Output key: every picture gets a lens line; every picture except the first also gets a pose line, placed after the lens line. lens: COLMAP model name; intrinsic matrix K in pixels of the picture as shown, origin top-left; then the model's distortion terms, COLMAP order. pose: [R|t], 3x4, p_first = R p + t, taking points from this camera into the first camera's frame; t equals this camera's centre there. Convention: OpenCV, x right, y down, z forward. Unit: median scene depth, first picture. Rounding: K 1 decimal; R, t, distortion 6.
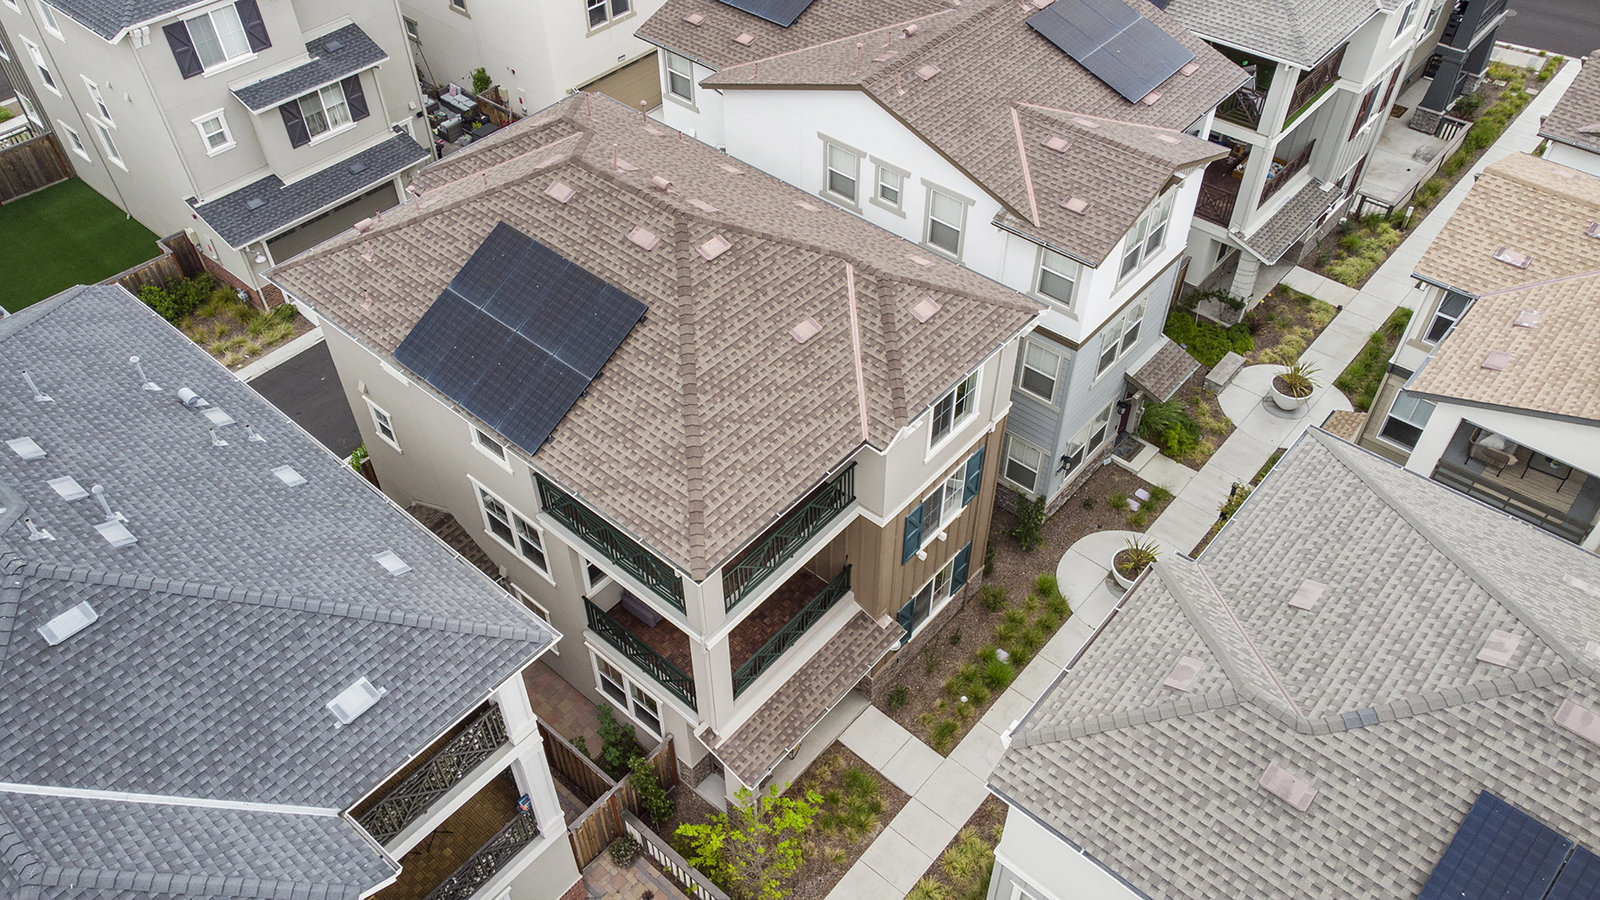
lens RADIAL K [[1181.1, 0, 800.0], [0, 1181.1, 450.0], [0, 0, 1]] dist [0.046631, 0.003991]
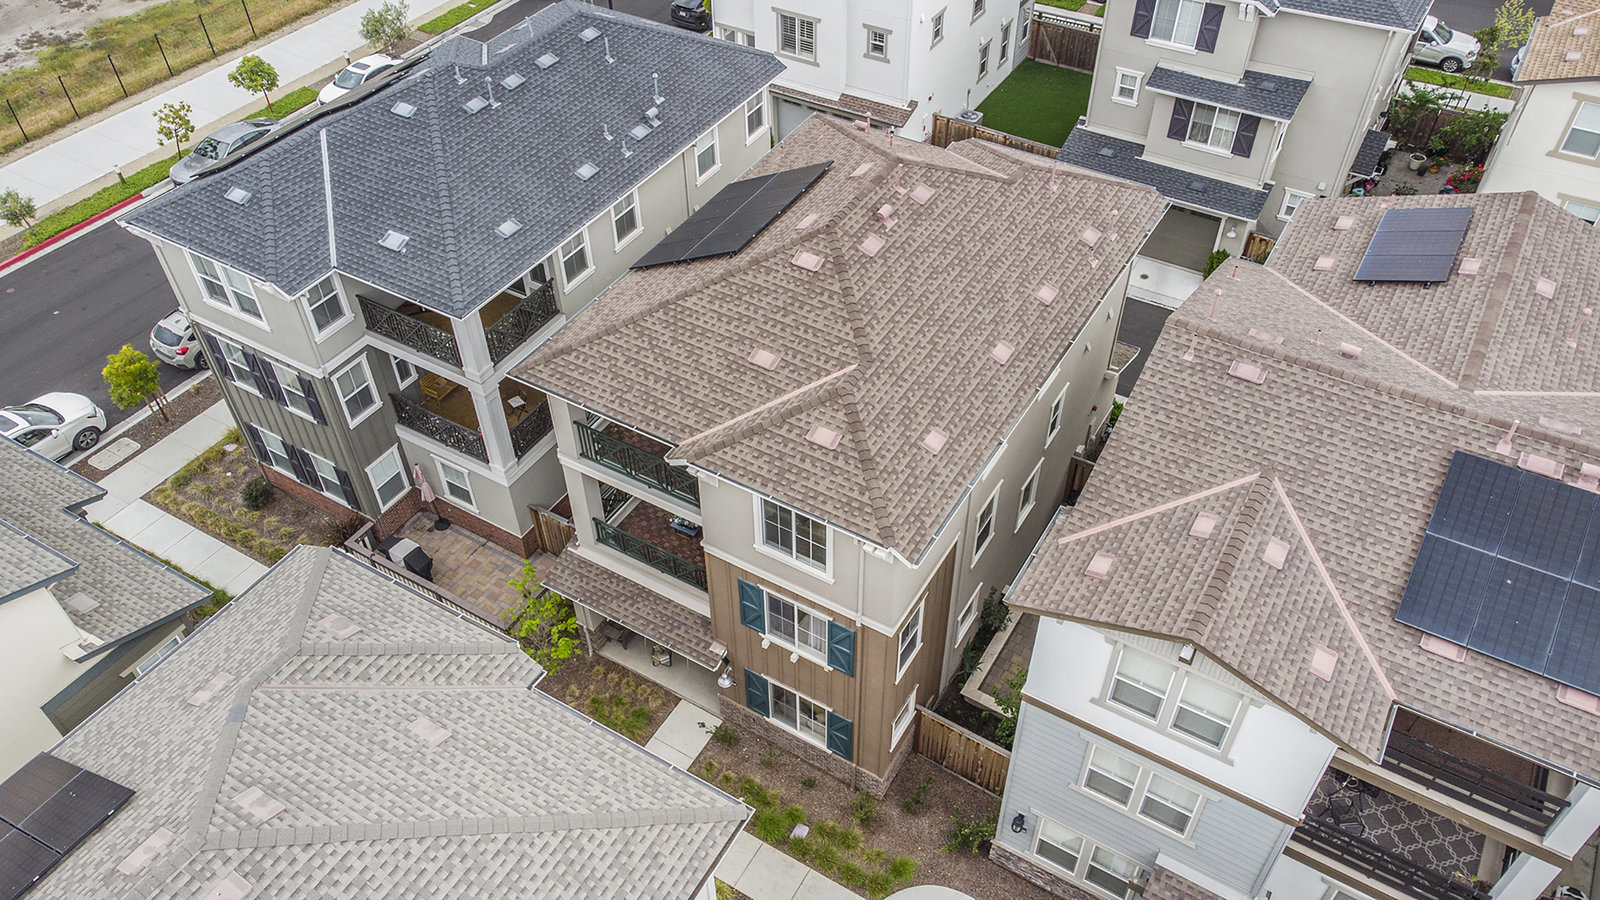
lens RADIAL K [[1195.8, 0, 819.4], [0, 1195.8, 444.2], [0, 0, 1]] dist [0.045750, 0.001132]
pose [[0.177857, 0.680163, -0.711158, 0.633351], [-0.687702, 0.602824, 0.404560, -0.399663], [0.703870, 0.417112, 0.574966, 0.339784]]
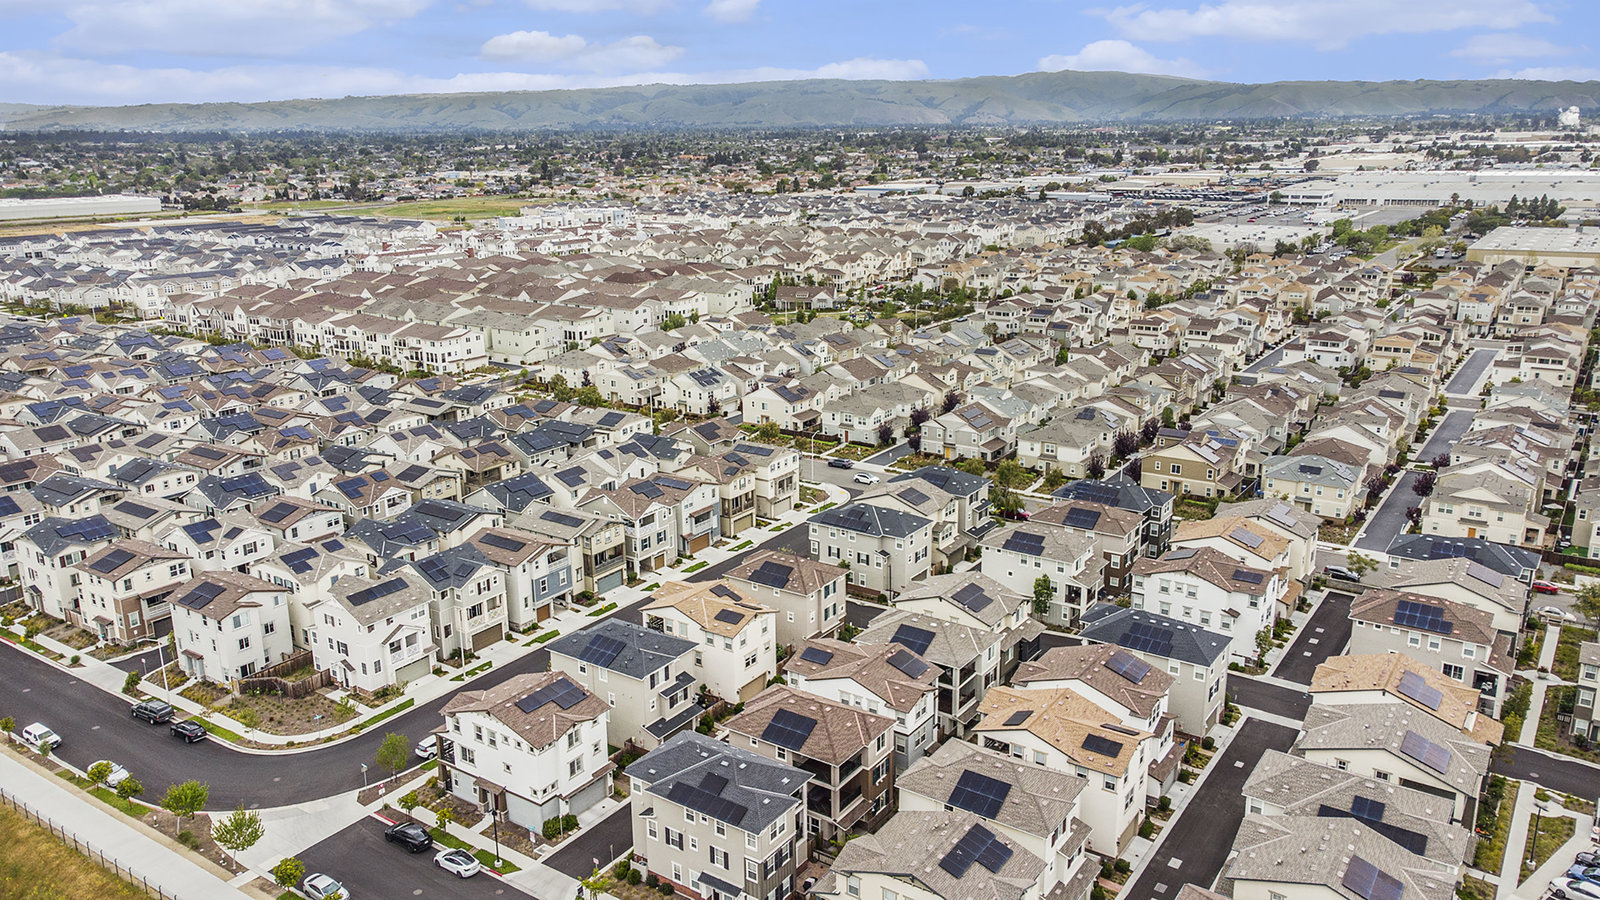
lens RADIAL K [[1181.1, 0, 800.0], [0, 1181.1, 450.0], [0, 0, 1]] dist [0.046631, 0.003991]
pose [[0.993262, -0.034328, 0.110693, -0.524770], [0.084404, 0.868787, -0.487939, 0.963849], [-0.079419, 0.493994, 0.865831, -2.832277]]
